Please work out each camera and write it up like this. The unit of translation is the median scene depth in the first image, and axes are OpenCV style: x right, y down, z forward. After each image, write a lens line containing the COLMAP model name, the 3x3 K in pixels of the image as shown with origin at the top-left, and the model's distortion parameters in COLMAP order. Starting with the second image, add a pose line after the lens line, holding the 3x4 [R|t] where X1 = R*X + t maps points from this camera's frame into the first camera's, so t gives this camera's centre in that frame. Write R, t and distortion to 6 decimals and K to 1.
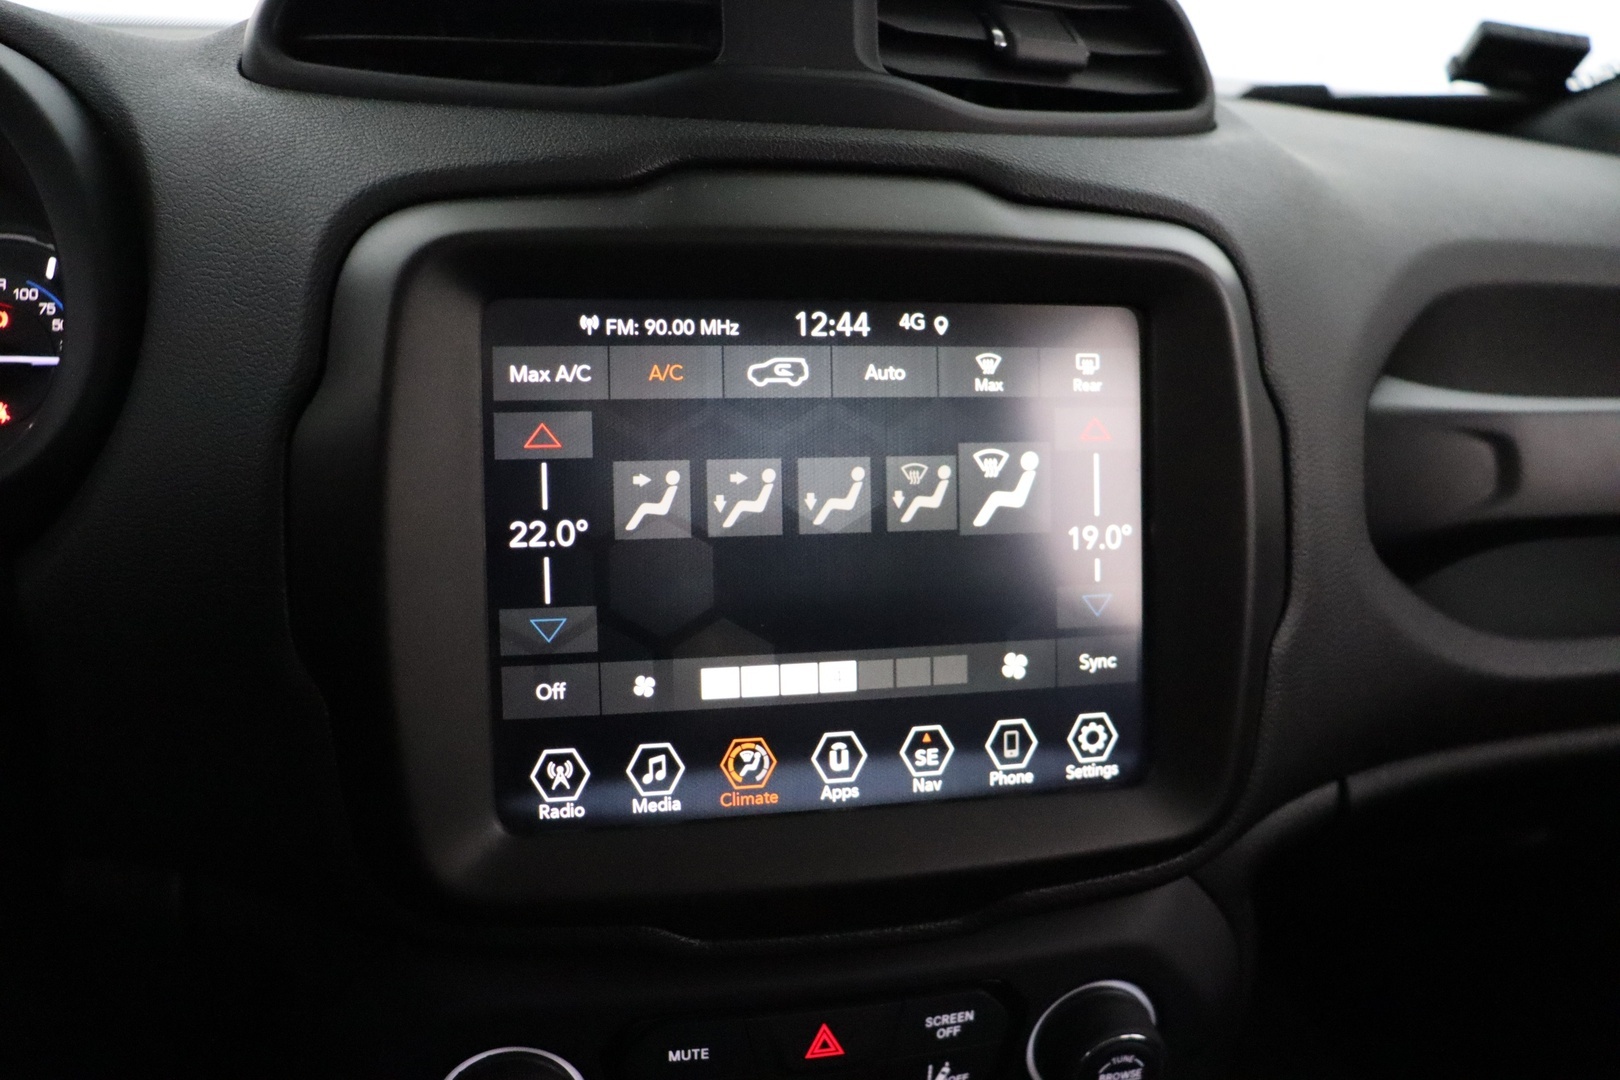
lens RADIAL K [[1306.5, 0, 810.0], [0, 1306.5, 540.0], [0, 0, 1]] dist [-0.181298, 0.134049]
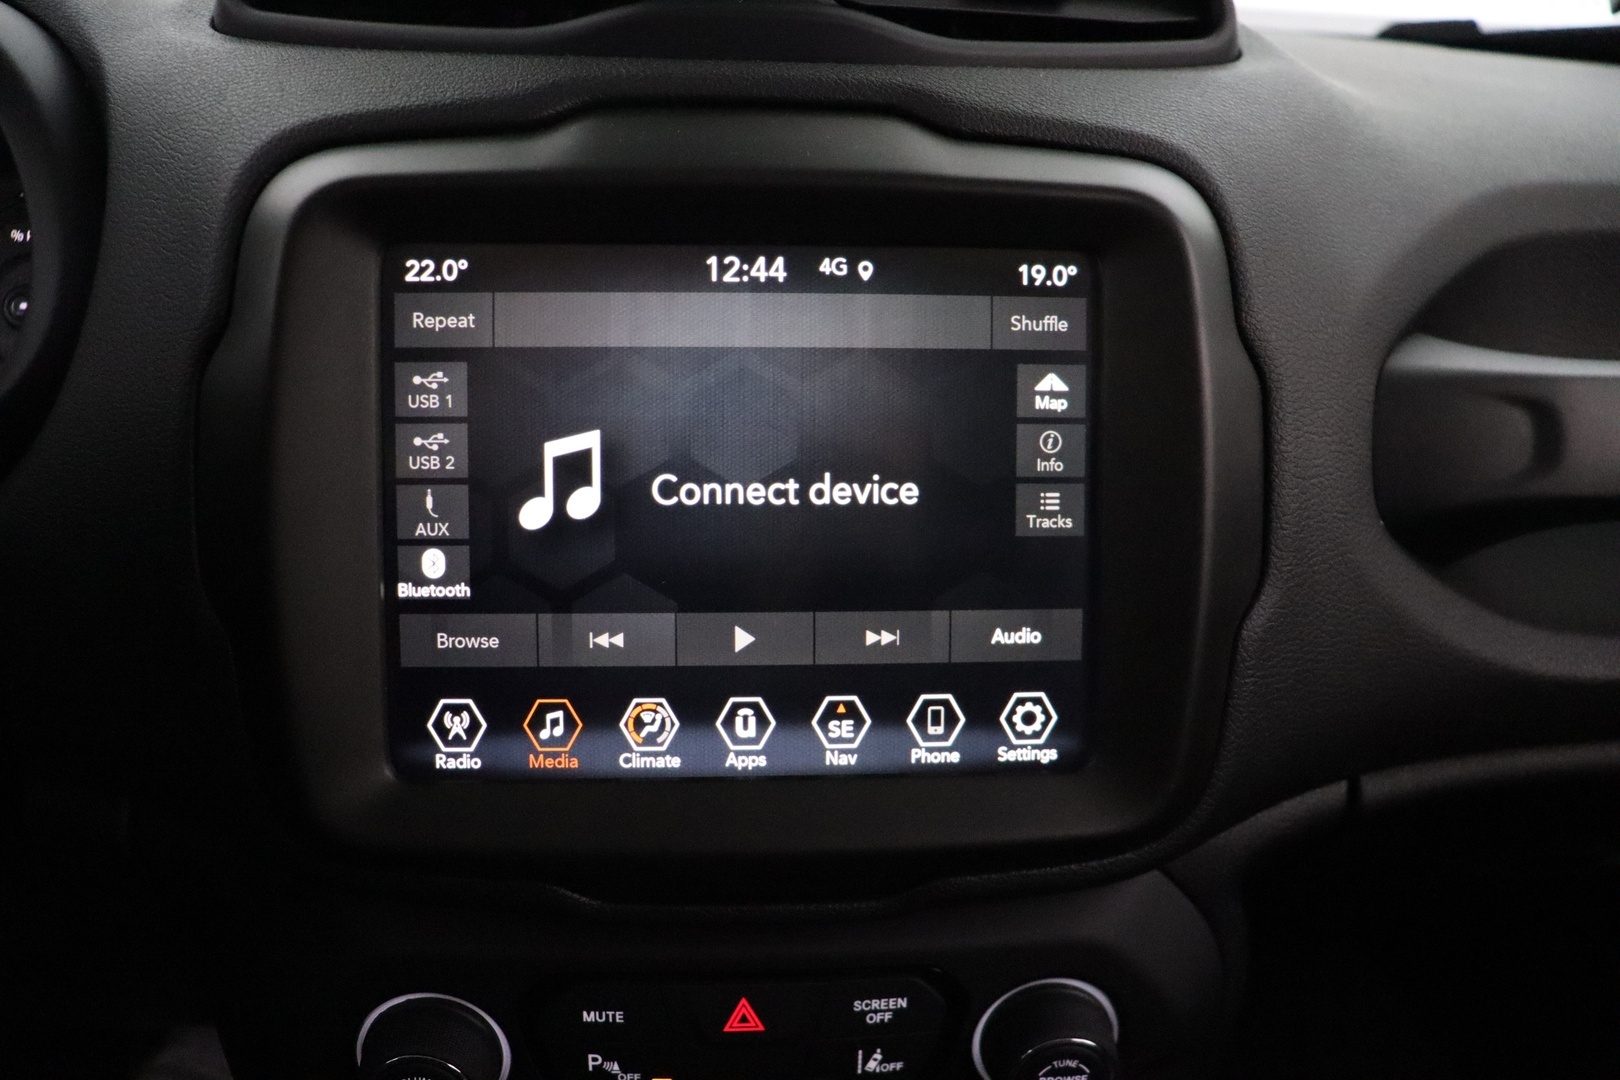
lens RADIAL K [[1306.5, 0, 810.0], [0, 1306.5, 540.0], [0, 0, 1]] dist [-0.181298, 0.134049]
pose [[0.988406, 0.033866, -0.148007, 0.200134], [-0.029264, 0.999022, 0.033160, -0.000980], [0.148985, -0.028445, 0.988430, 0.062029]]
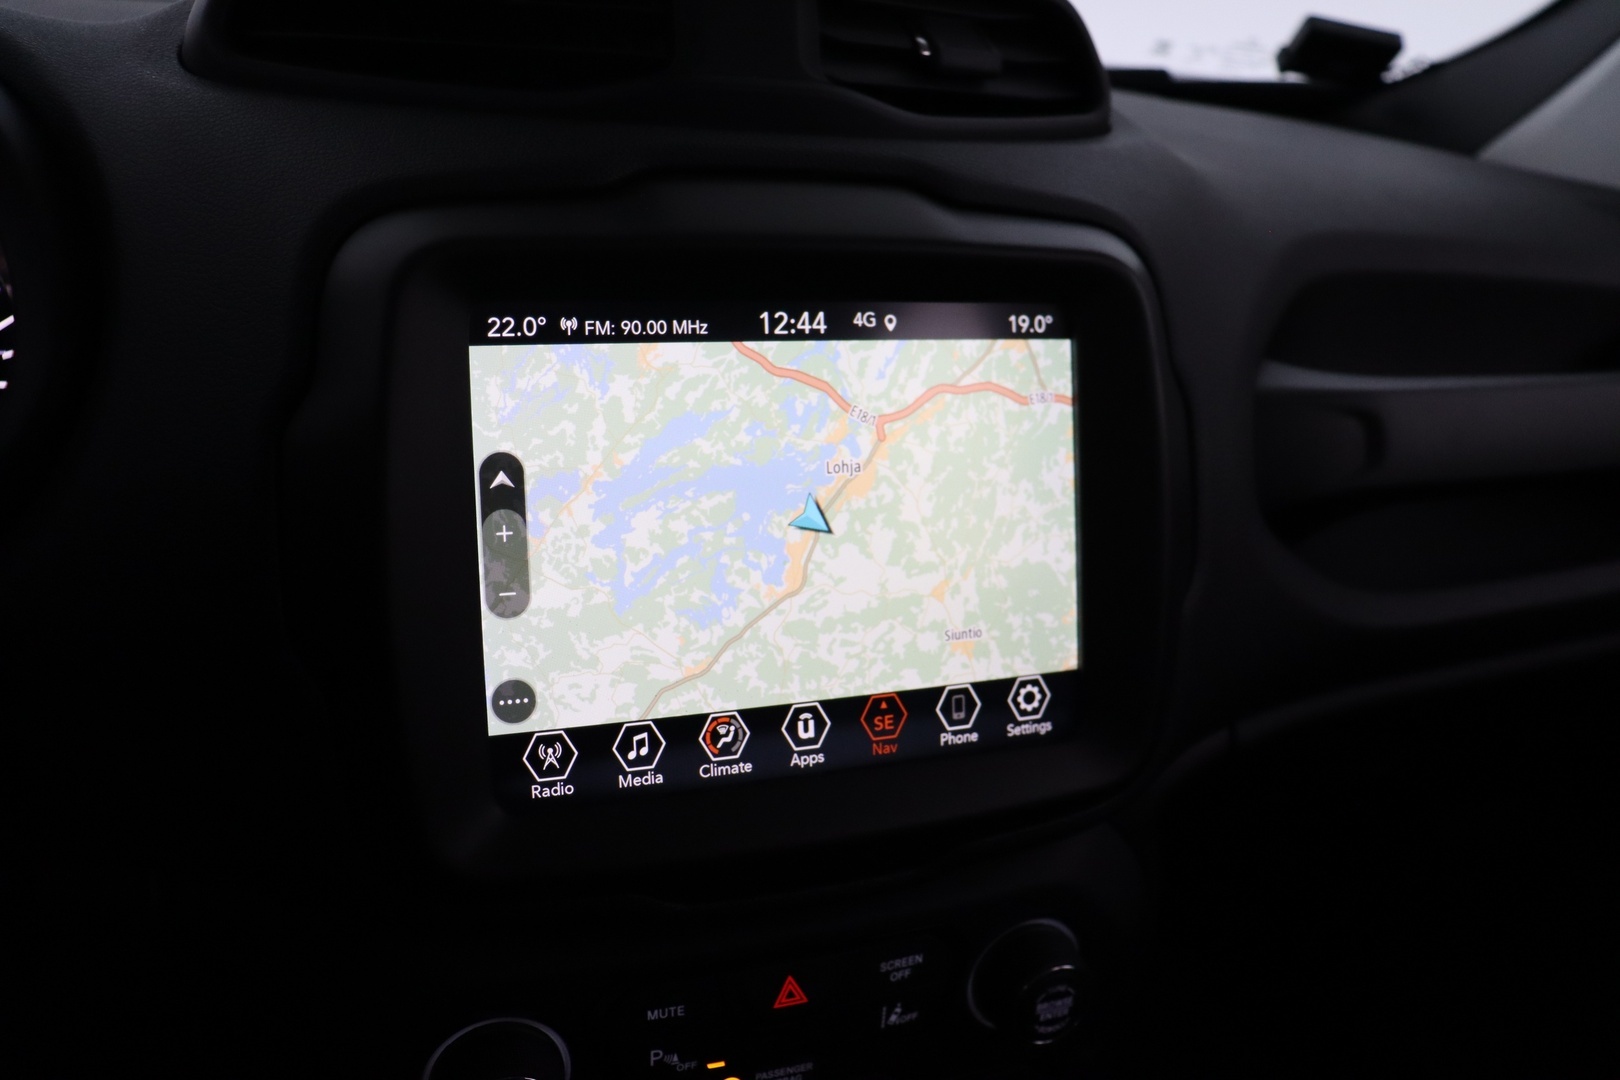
lens RADIAL K [[1306.5, 0, 810.0], [0, 1306.5, 540.0], [0, 0, 1]] dist [-0.181298, 0.134049]
pose [[0.989723, -0.027485, 0.140333, -0.117480], [0.023355, 0.999247, 0.030996, -0.019537], [-0.141079, -0.027400, 0.989619, -0.059755]]
